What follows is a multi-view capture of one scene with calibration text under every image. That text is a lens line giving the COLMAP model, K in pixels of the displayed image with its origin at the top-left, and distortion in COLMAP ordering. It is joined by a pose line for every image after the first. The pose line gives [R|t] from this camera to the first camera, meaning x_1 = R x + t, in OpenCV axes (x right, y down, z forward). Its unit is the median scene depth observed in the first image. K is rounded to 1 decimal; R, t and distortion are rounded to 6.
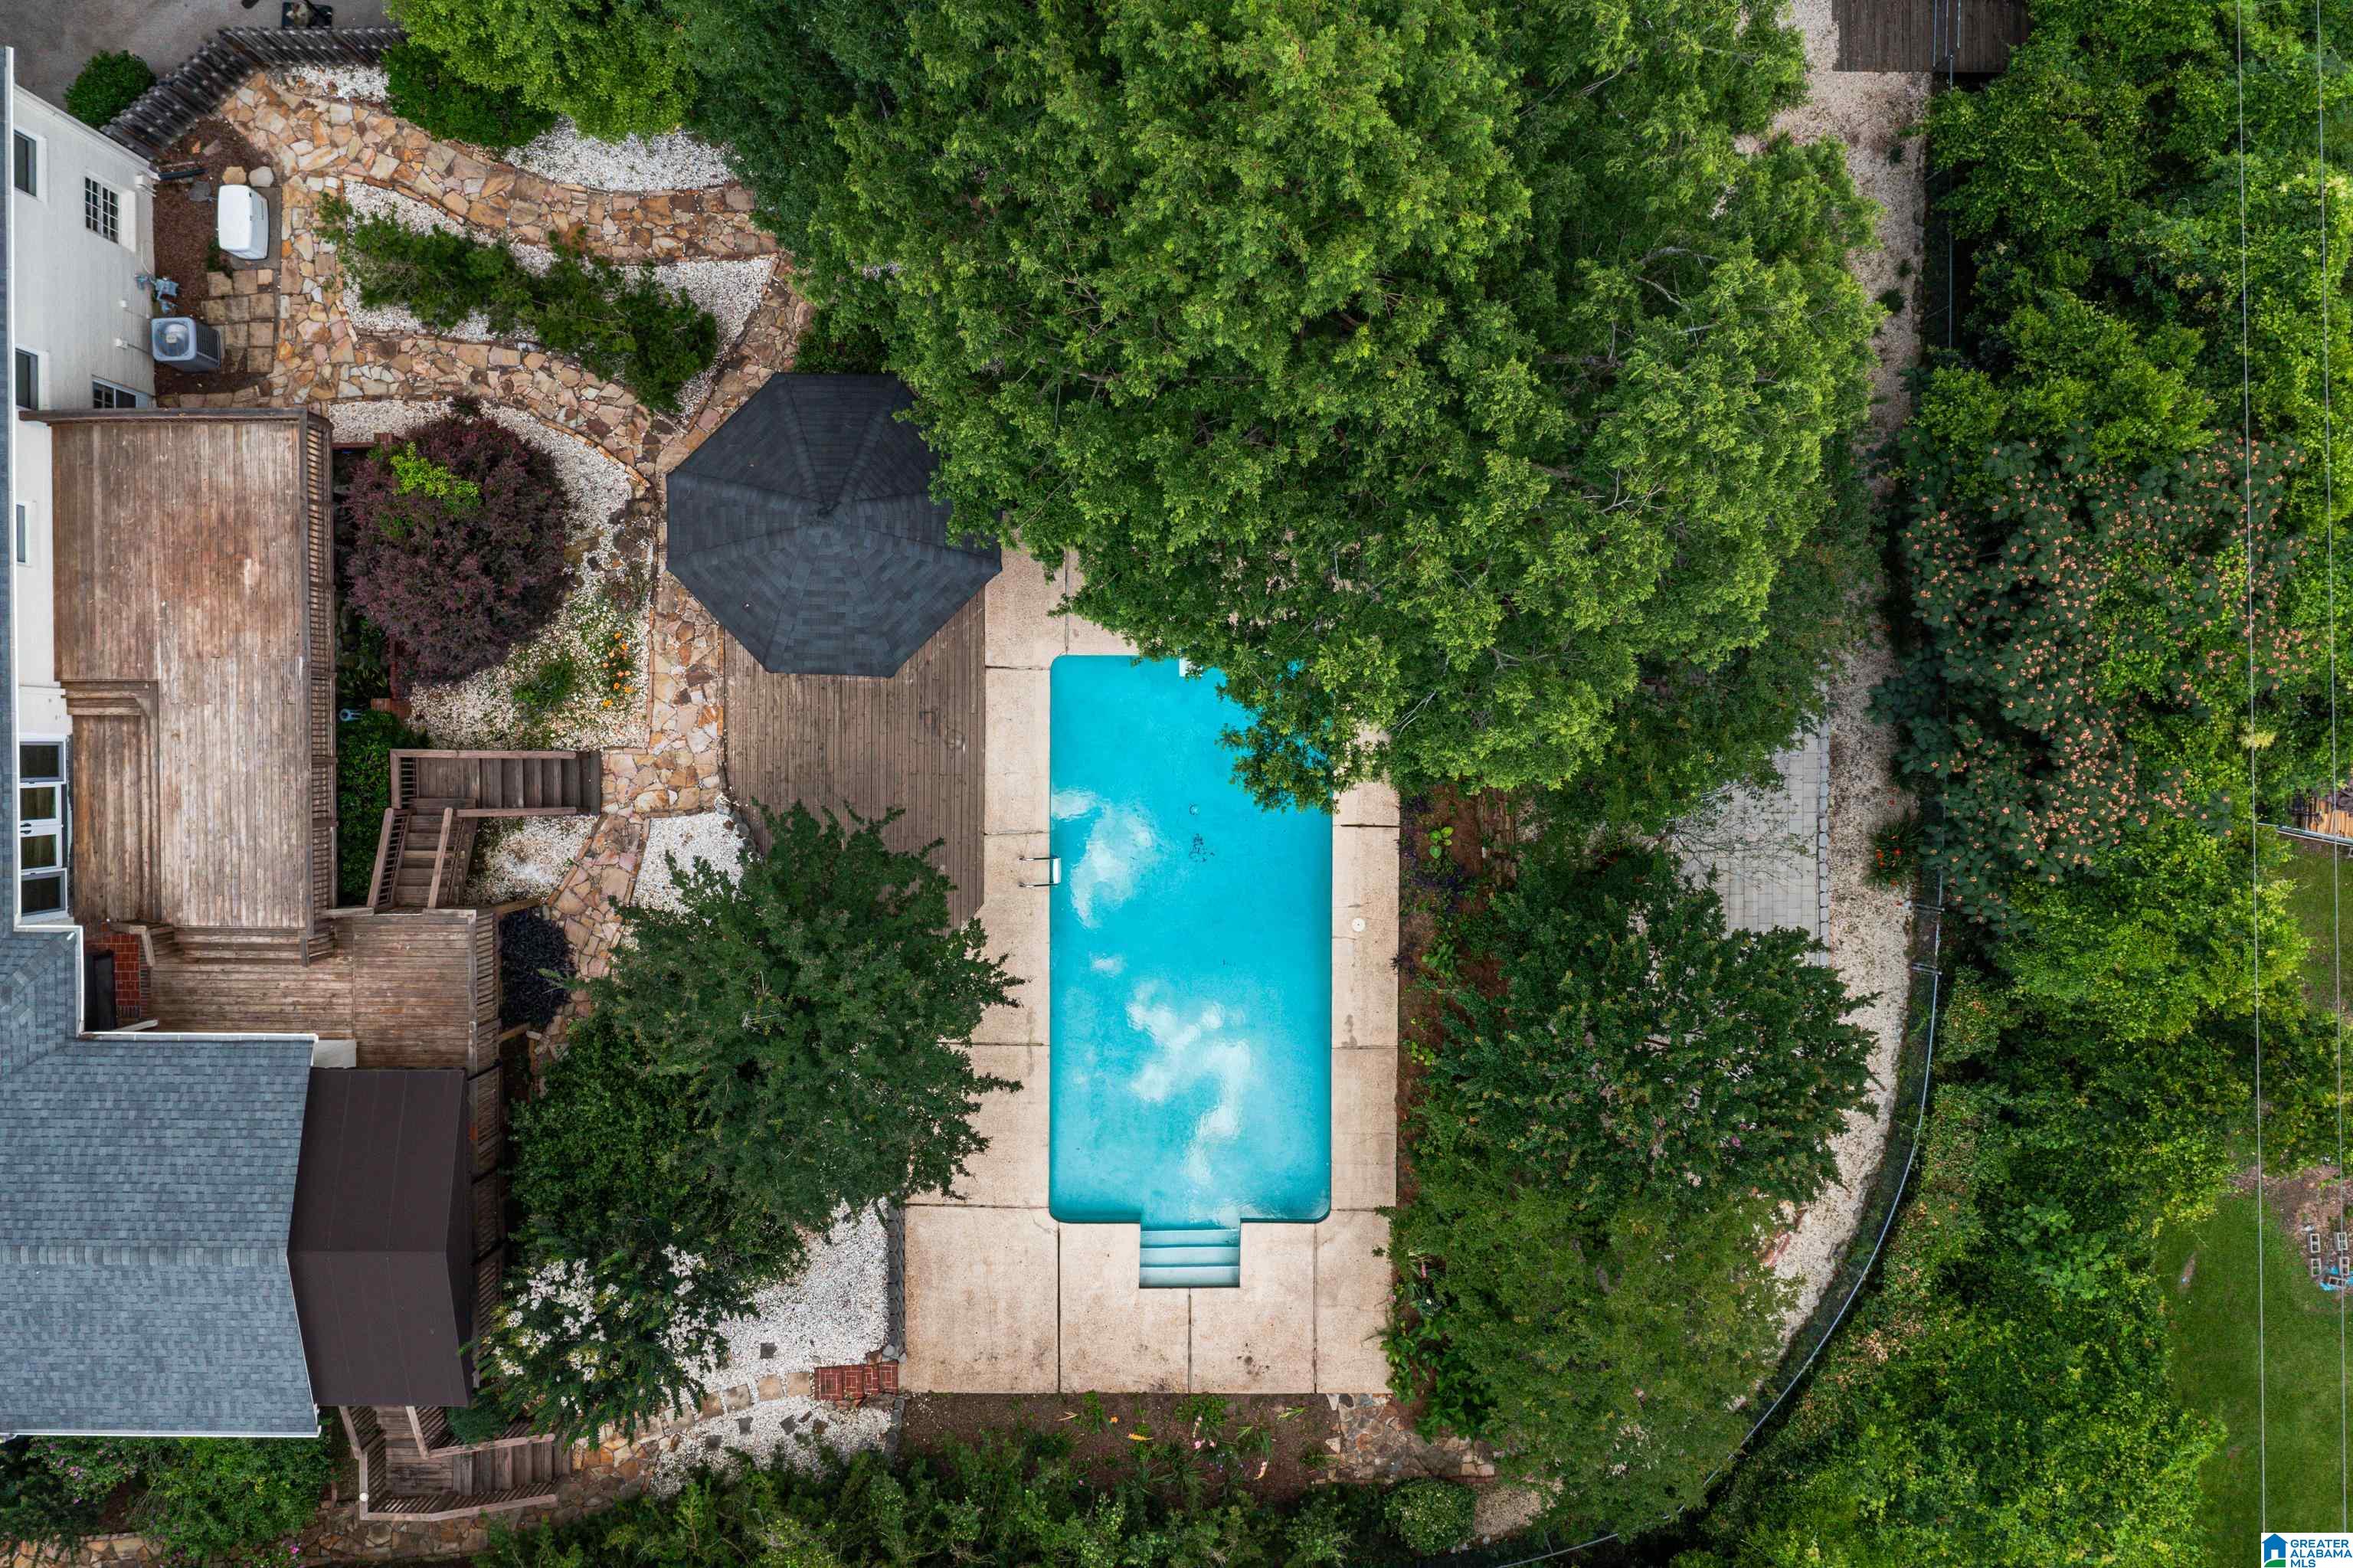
lens RADIAL K [[1902.6, 0, 1178.0], [0, 1902.6, 766.5], [0, 0, 1]] dist [-0.029901, 0.006063]
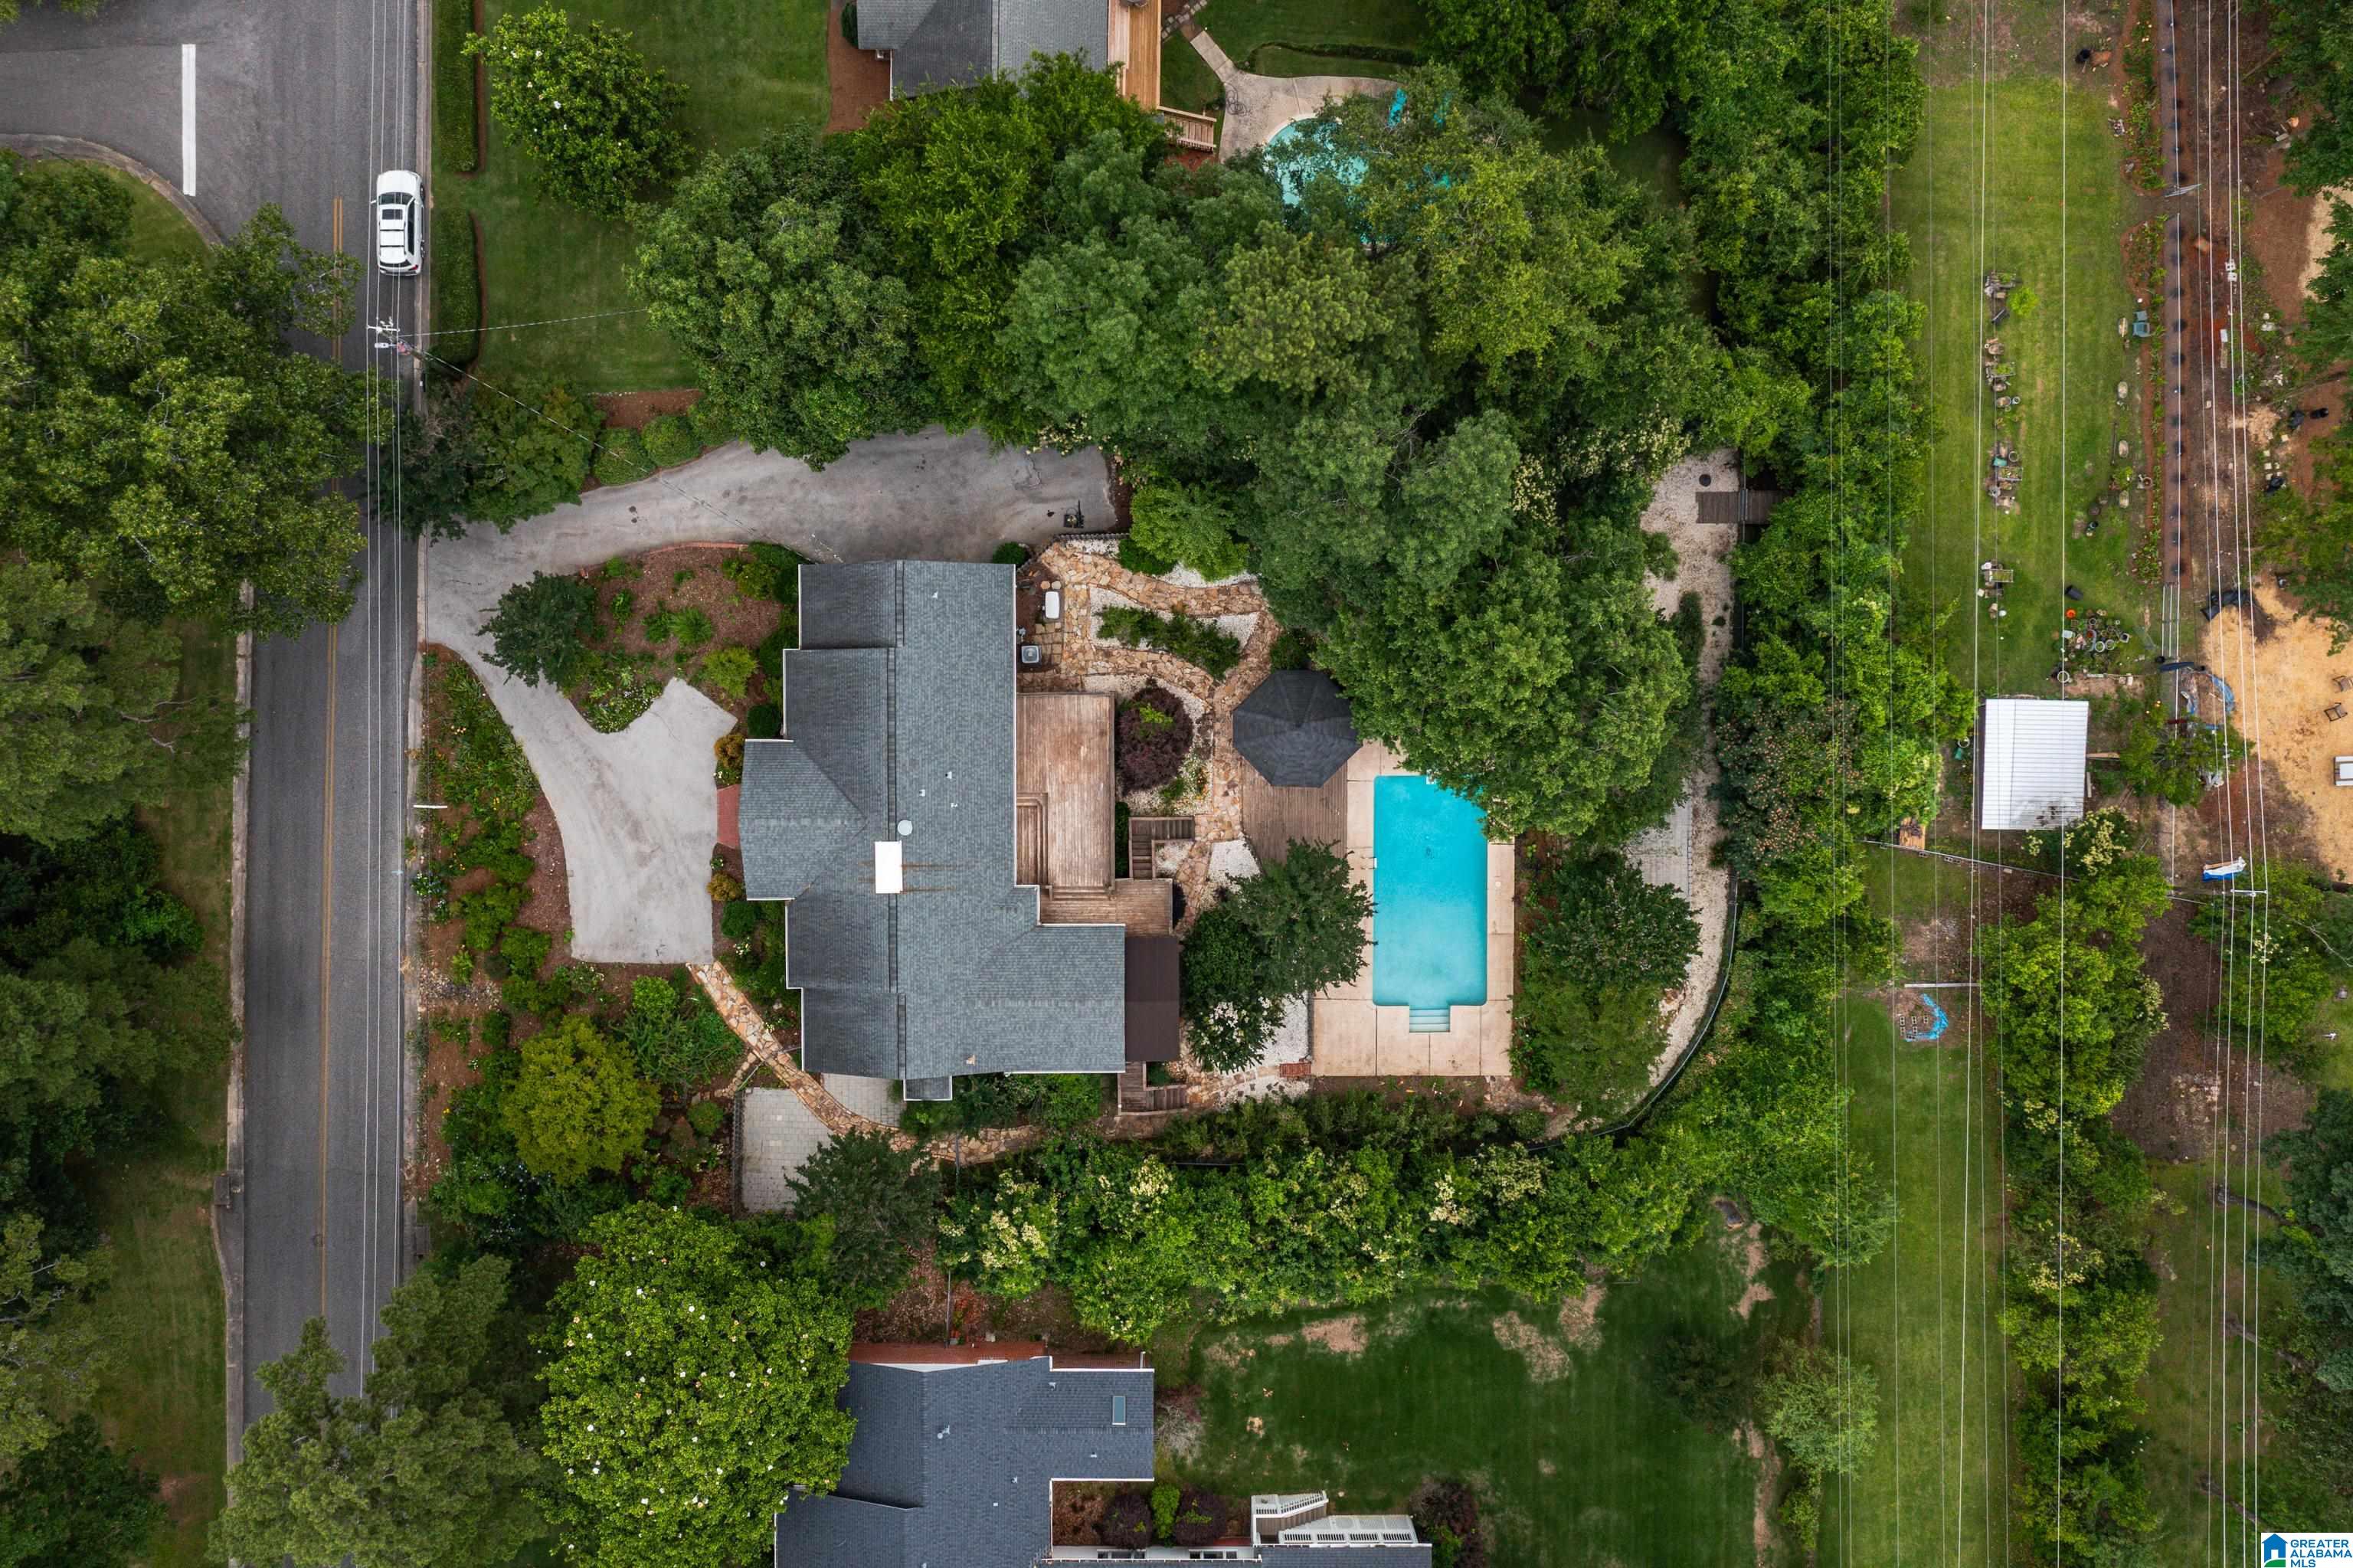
lens RADIAL K [[1902.6, 0, 1177.7], [0, 1902.6, 796.4], [0, 0, 1]] dist [-0.029901, 0.006063]
pose [[0.999976, -0.003950, -0.005610, -0.313756], [0.004036, 0.999873, 0.015431, -0.072623], [0.005548, -0.015454, 0.999865, -1.501588]]
